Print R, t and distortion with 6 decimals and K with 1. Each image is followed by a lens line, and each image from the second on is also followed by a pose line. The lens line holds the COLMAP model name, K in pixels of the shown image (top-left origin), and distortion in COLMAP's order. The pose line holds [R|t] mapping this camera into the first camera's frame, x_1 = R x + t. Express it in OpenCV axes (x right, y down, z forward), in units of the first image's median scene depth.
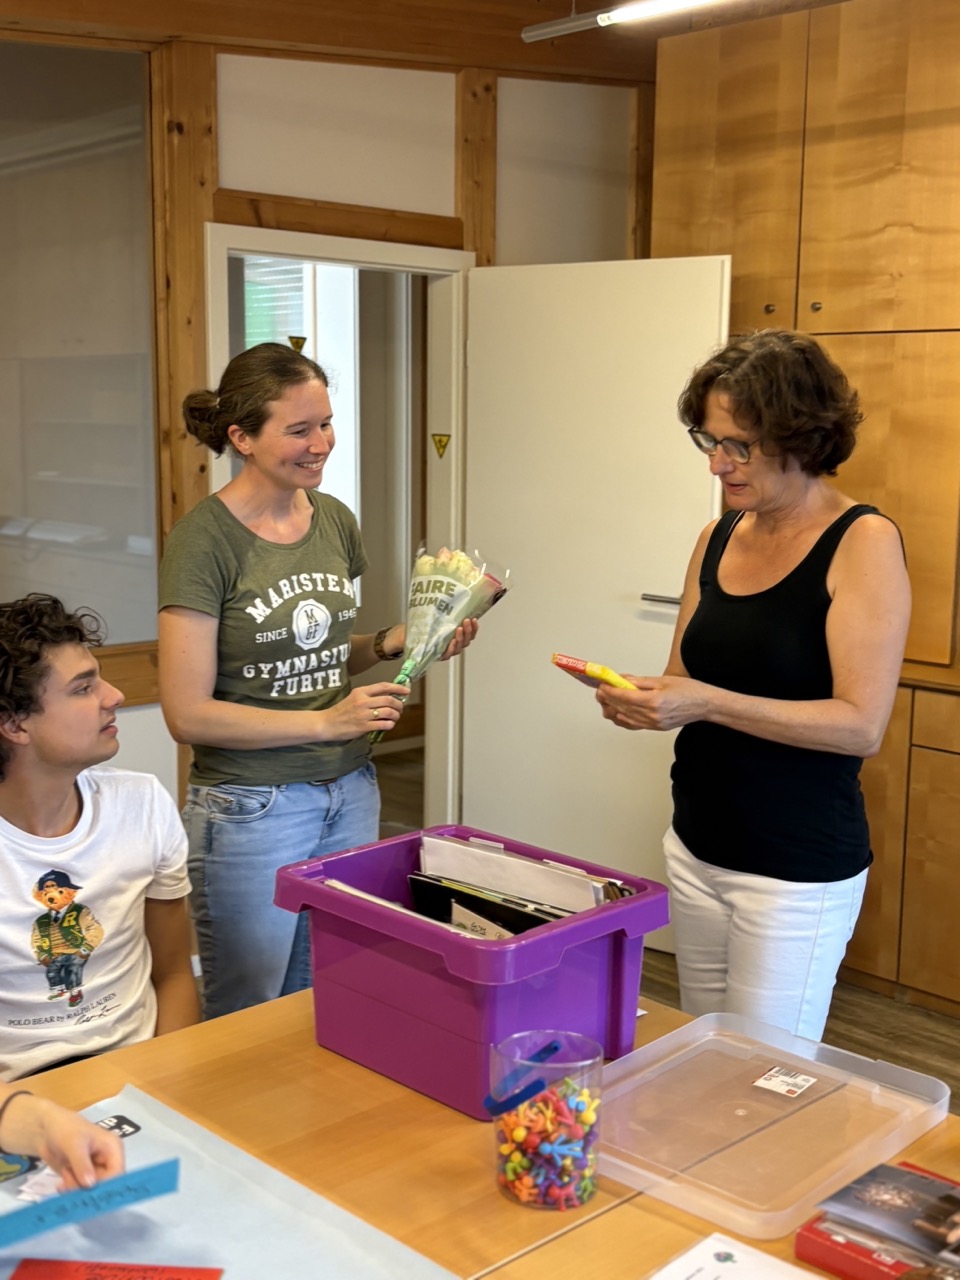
lens RADIAL K [[1539.8, 0, 480.0], [0, 1539.8, 640.0], [0, 0, 1]] dist [0.018181, 0.026406]
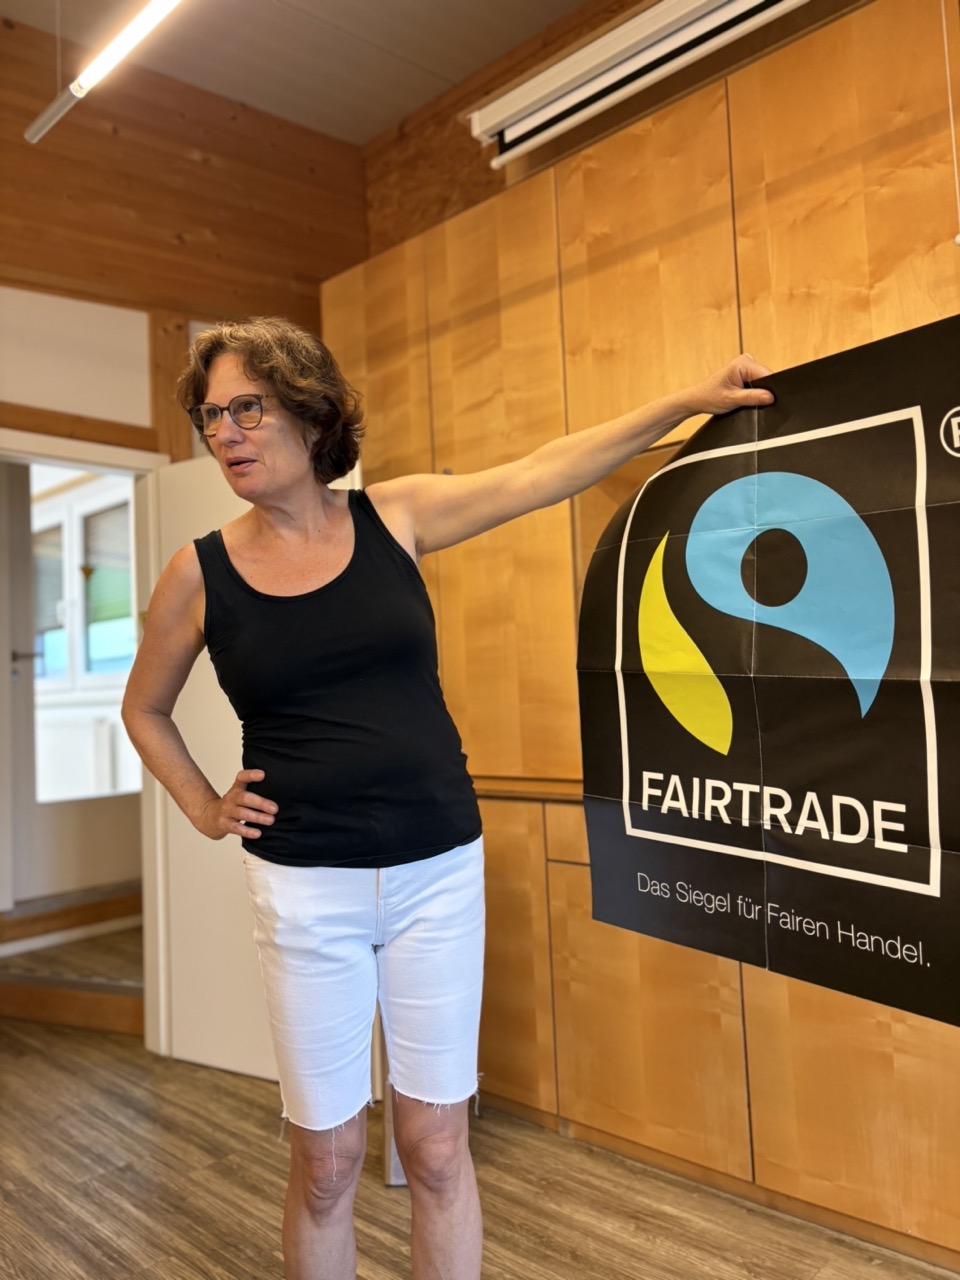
lens RADIAL K [[951.3, 0, 480.0], [0, 951.3, 640.0], [0, 0, 1]] dist [-0.003833, 0.000222]
pose [[0.997390, -0.059159, 0.041392, 0.216495], [0.066462, 0.976258, -0.206162, 0.052117], [-0.028213, 0.208375, 0.977642, 0.365326]]
